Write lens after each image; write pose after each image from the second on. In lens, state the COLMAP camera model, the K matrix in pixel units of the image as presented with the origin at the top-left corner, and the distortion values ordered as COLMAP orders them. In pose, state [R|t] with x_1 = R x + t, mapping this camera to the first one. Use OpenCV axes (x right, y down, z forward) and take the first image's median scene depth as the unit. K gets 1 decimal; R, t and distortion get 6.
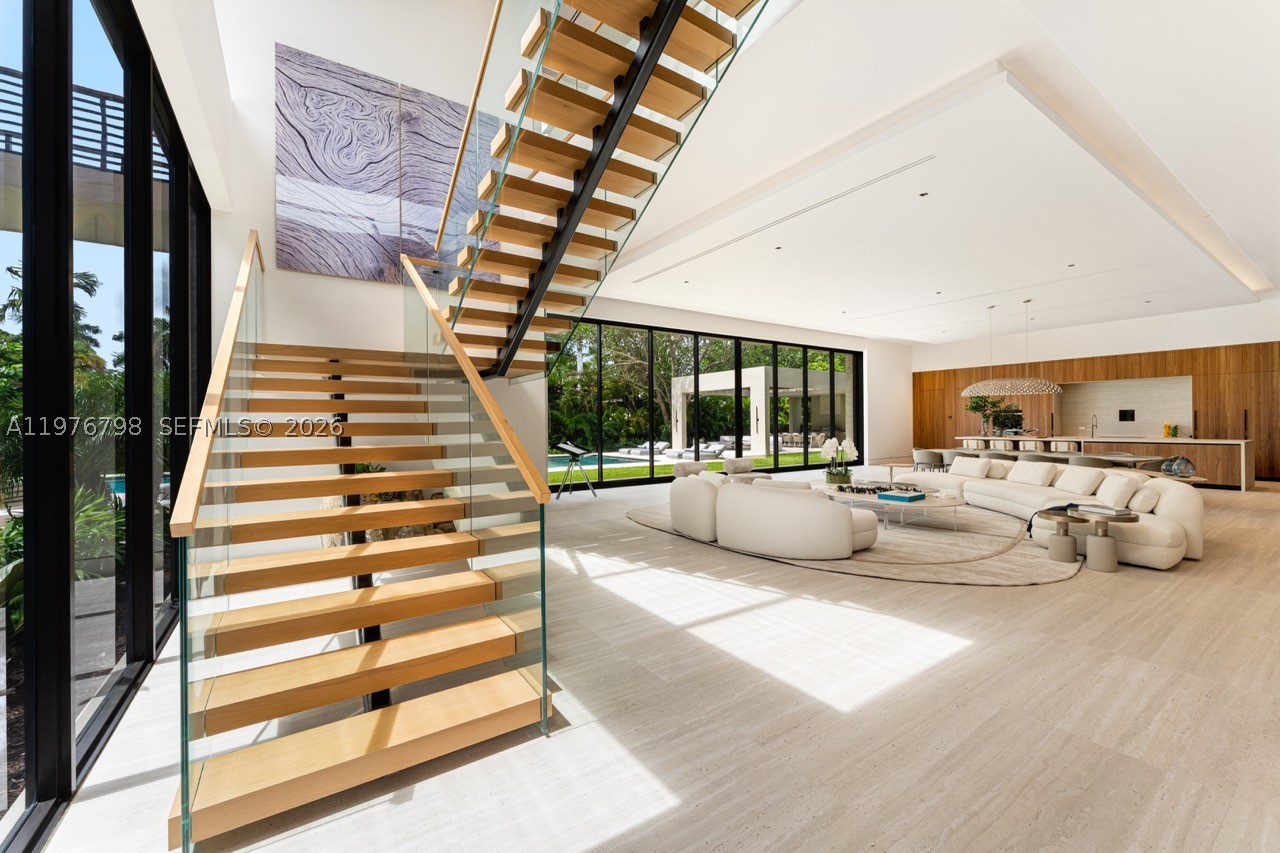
lens RADIAL K [[512.8, 0, 633.3], [0, 512.8, 423.8], [0, 0, 1]] dist [0.001740, -0.000268]
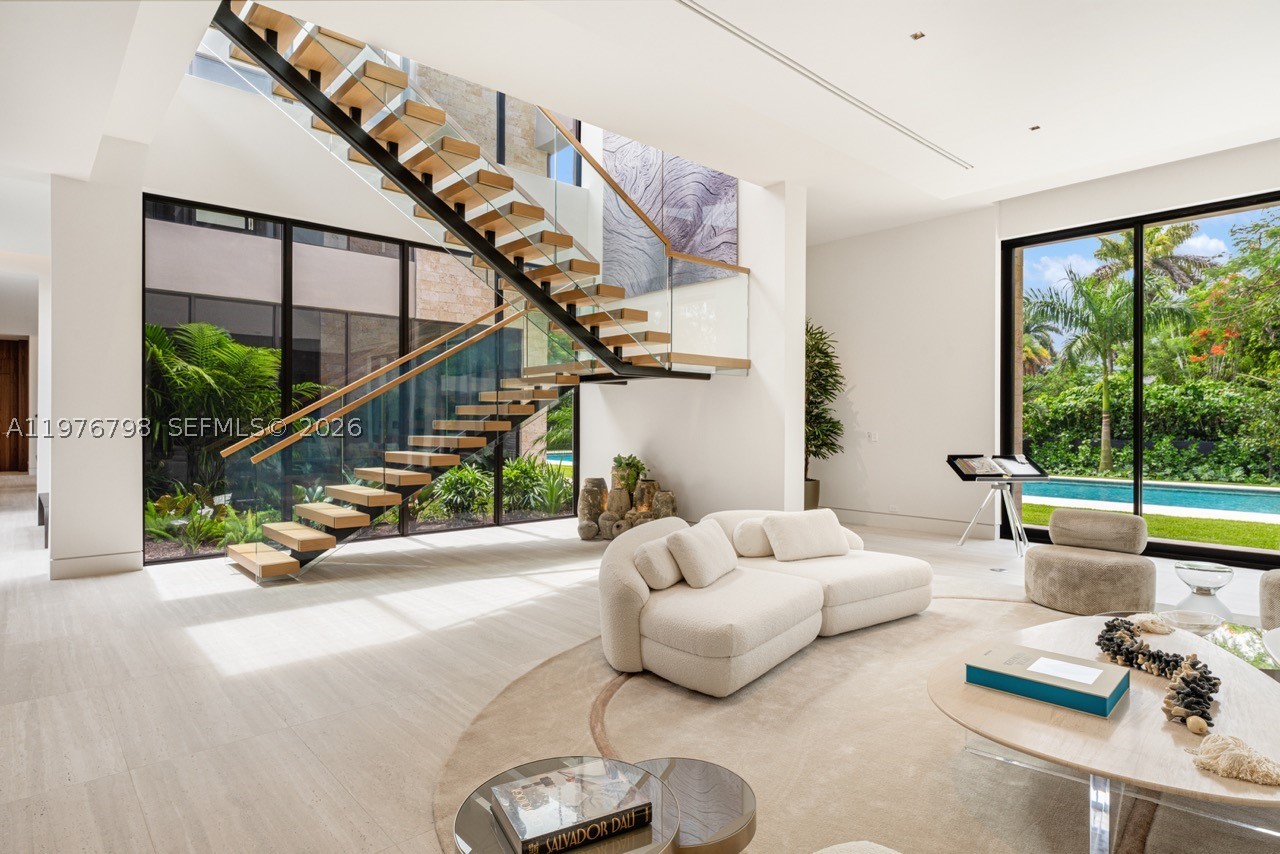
lens RADIAL K [[687.5, 0, 641.3], [0, 687.5, 424.7], [0, 0, 1]] dist [0.001249, 0.002201]
pose [[0.138594, 0.010643, -0.990292, 2.007476], [-0.000695, 0.999943, 0.010649, -0.019224], [0.990349, -0.000788, 0.138594, 1.608662]]
